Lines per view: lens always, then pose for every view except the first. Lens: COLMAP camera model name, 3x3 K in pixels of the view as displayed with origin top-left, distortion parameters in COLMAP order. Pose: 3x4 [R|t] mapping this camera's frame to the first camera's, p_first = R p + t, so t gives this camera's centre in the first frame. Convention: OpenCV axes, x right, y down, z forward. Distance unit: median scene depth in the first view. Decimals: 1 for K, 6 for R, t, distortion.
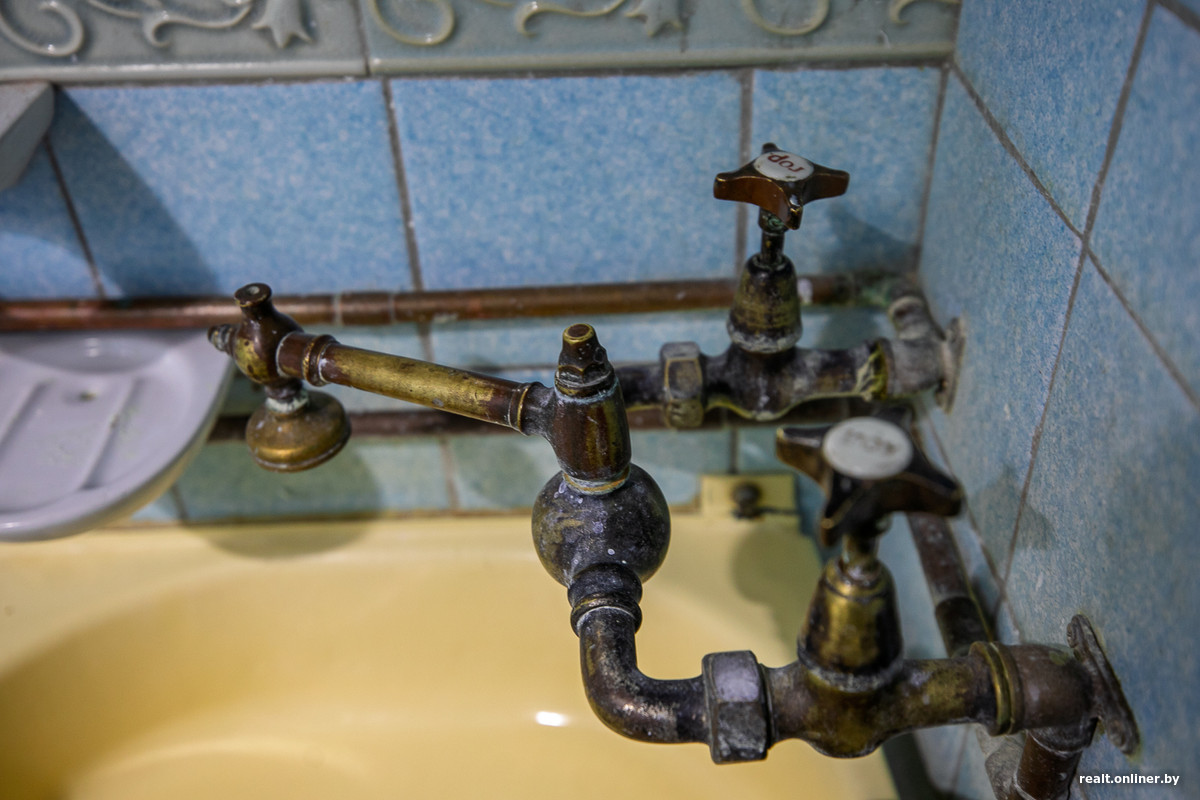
lens RADIAL K [[1110.1, 0, 600.0], [0, 1110.1, 400.0], [0, 0, 1]] dist [0.049991, 0.005096]
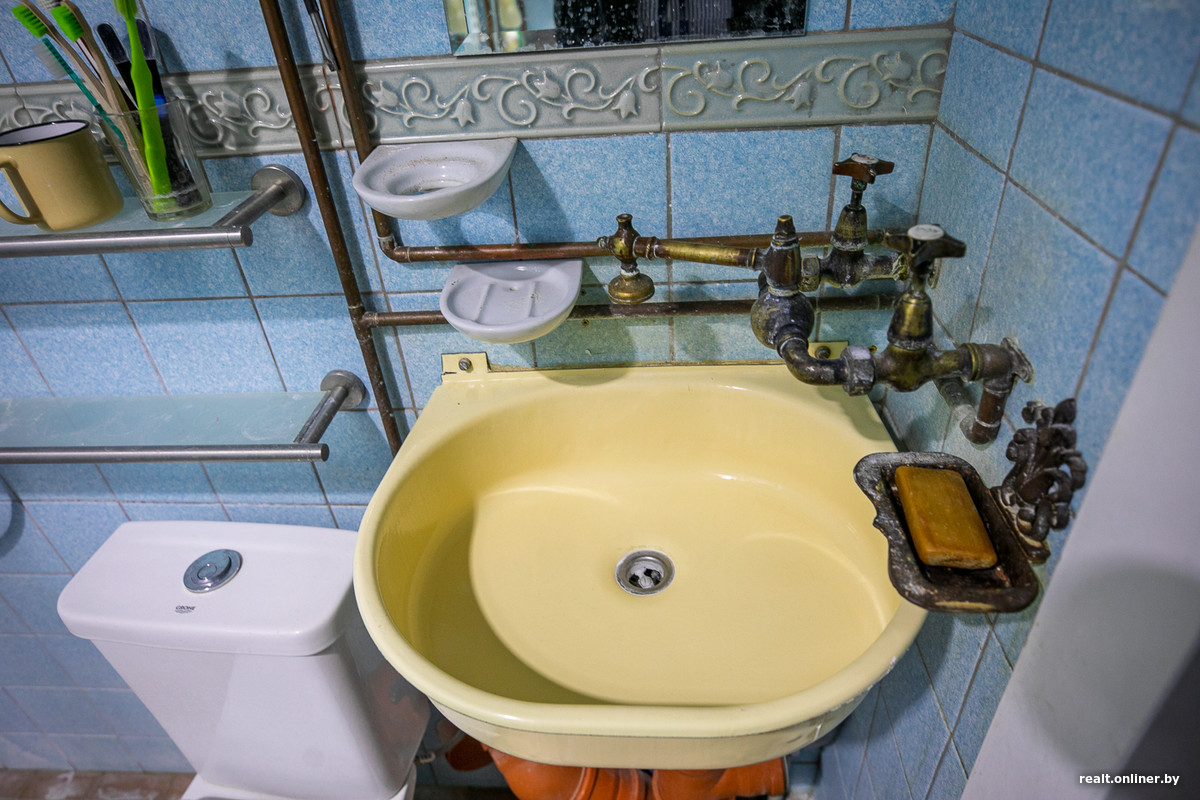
lens RADIAL K [[746.9, 0, 600.0], [0, 746.9, 400.0], [0, 0, 1]] dist [0.004340, 0.001715]
pose [[0.998362, 0.010276, -0.056283, -0.243885], [-0.013230, 0.998540, -0.052375, 0.316656], [0.055663, 0.053034, 0.997040, -0.438487]]
